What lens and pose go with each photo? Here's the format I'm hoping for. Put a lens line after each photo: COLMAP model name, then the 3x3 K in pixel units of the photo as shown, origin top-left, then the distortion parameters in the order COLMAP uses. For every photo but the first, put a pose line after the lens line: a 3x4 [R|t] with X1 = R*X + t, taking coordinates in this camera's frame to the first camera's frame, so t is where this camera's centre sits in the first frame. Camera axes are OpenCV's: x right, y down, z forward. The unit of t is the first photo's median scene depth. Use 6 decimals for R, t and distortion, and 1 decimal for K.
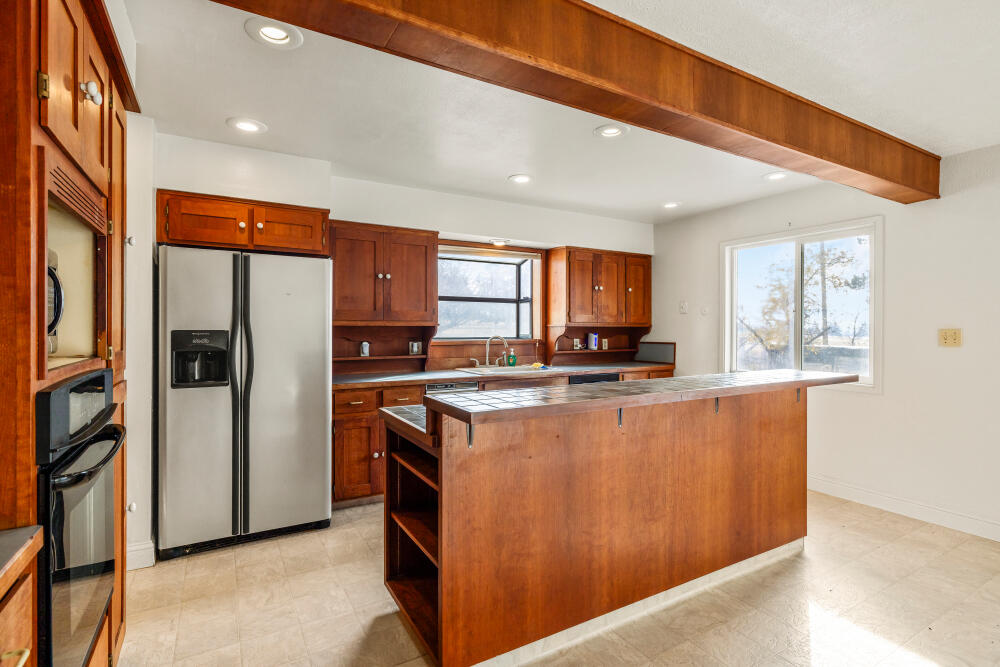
lens RADIAL K [[482.0, 0, 500.6], [0, 482.0, 327.7], [0, 0, 1]] dist [0.002216, -0.000493]
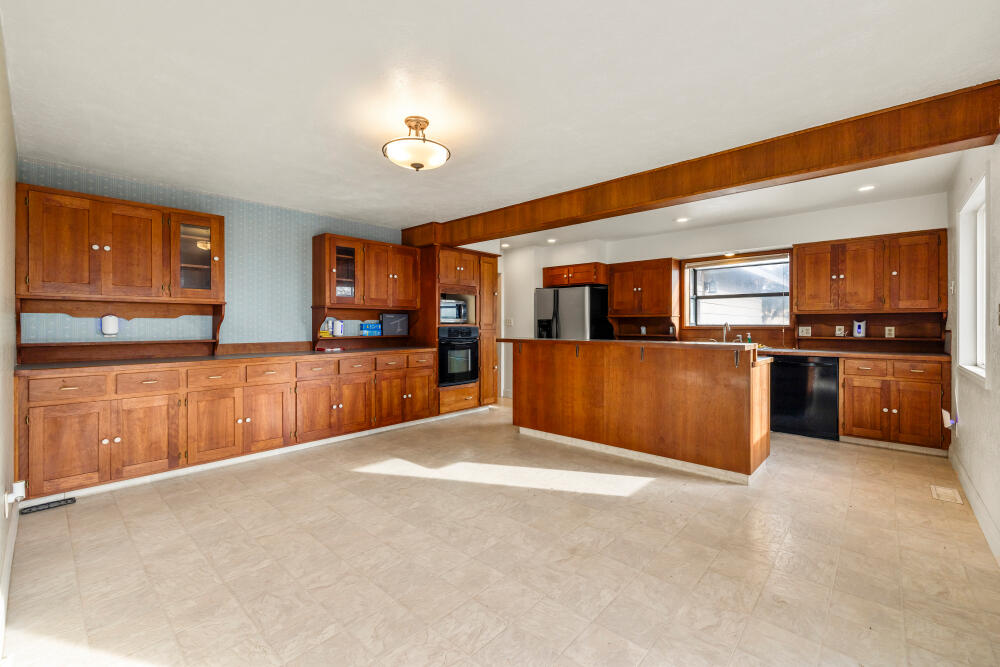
lens RADIAL K [[421.6, 0, 499.3], [0, 421.6, 329.6], [0, 0, 1]] dist [-0.000335, -0.000467]
pose [[0.296874, 0.005812, -0.954899, 1.099169], [-0.000094, 0.999982, 0.006058, 0.034240], [0.954917, -0.001708, 0.296869, 0.038835]]
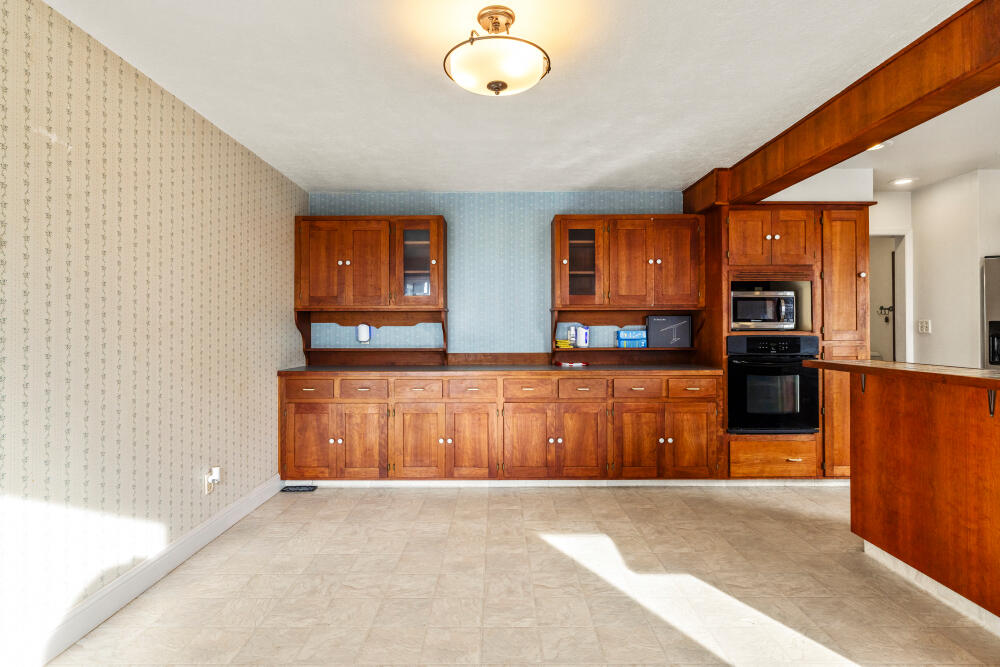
lens RADIAL K [[510.7, 0, 498.2], [0, 510.7, 326.2], [0, 0, 1]] dist [-0.001078, 0.000583]
pose [[-0.512014, -0.007385, -0.858945, 0.857806], [-0.001988, 0.999971, -0.007412, 0.022867], [0.858975, -0.002088, -0.512013, 0.376214]]
